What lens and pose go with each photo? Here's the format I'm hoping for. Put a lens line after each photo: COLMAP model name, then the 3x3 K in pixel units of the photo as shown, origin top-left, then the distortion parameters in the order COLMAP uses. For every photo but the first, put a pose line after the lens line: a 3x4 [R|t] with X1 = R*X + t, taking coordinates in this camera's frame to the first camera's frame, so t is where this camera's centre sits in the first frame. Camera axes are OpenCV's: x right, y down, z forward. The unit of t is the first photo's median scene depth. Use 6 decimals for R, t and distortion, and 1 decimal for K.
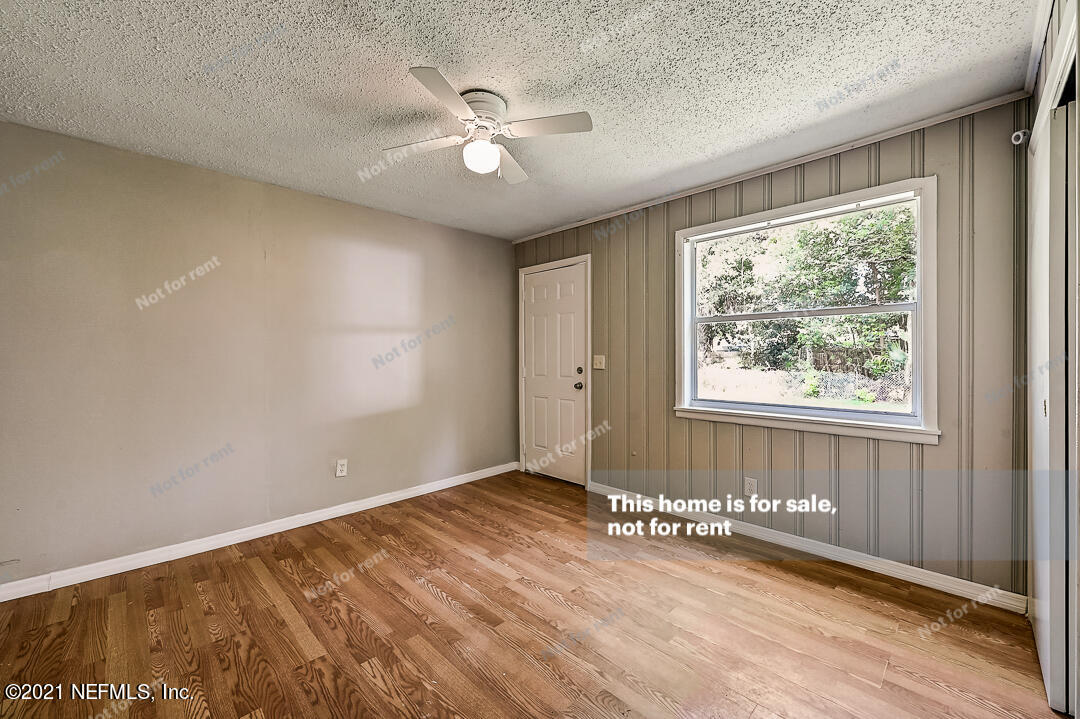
lens RADIAL K [[431.1, 0, 541.6], [0, 431.1, 358.3], [0, 0, 1]] dist [-0.002907, -0.000071]
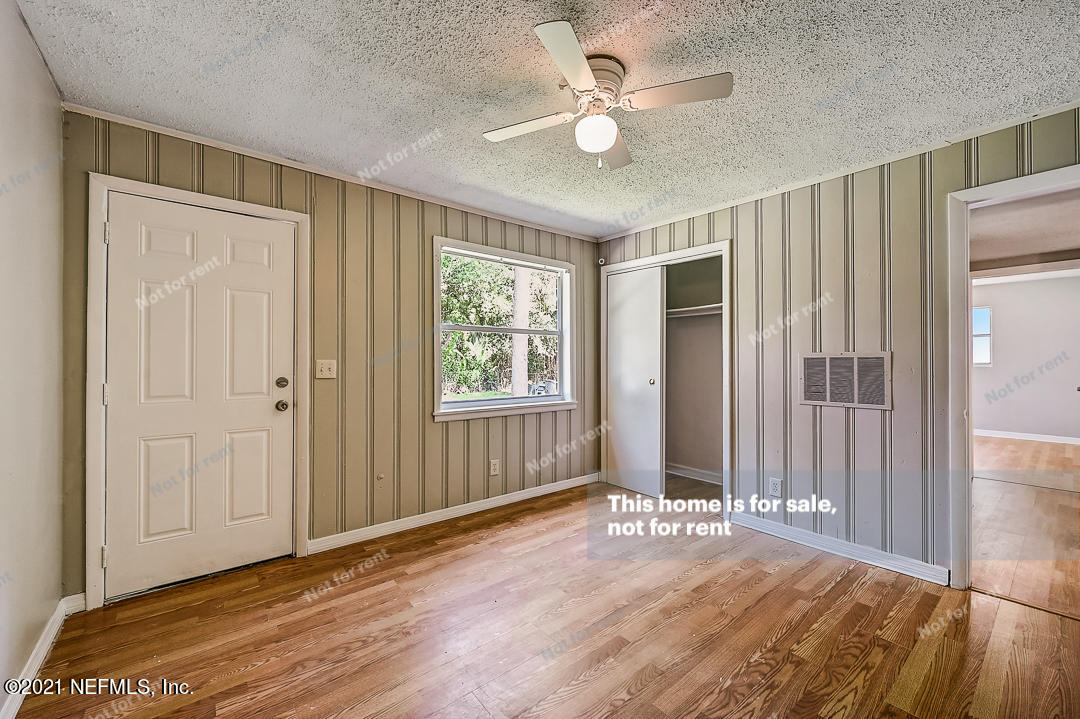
lens RADIAL K [[431.1, 0, 543.8], [0, 431.1, 360.5], [0, 0, 1]] dist [-0.002907, -0.000071]
pose [[0.083586, 0.004485, 0.996490, -0.710274], [0.003791, 0.999981, -0.004819, -0.001388], [-0.996493, 0.004180, 0.083567, 0.723115]]
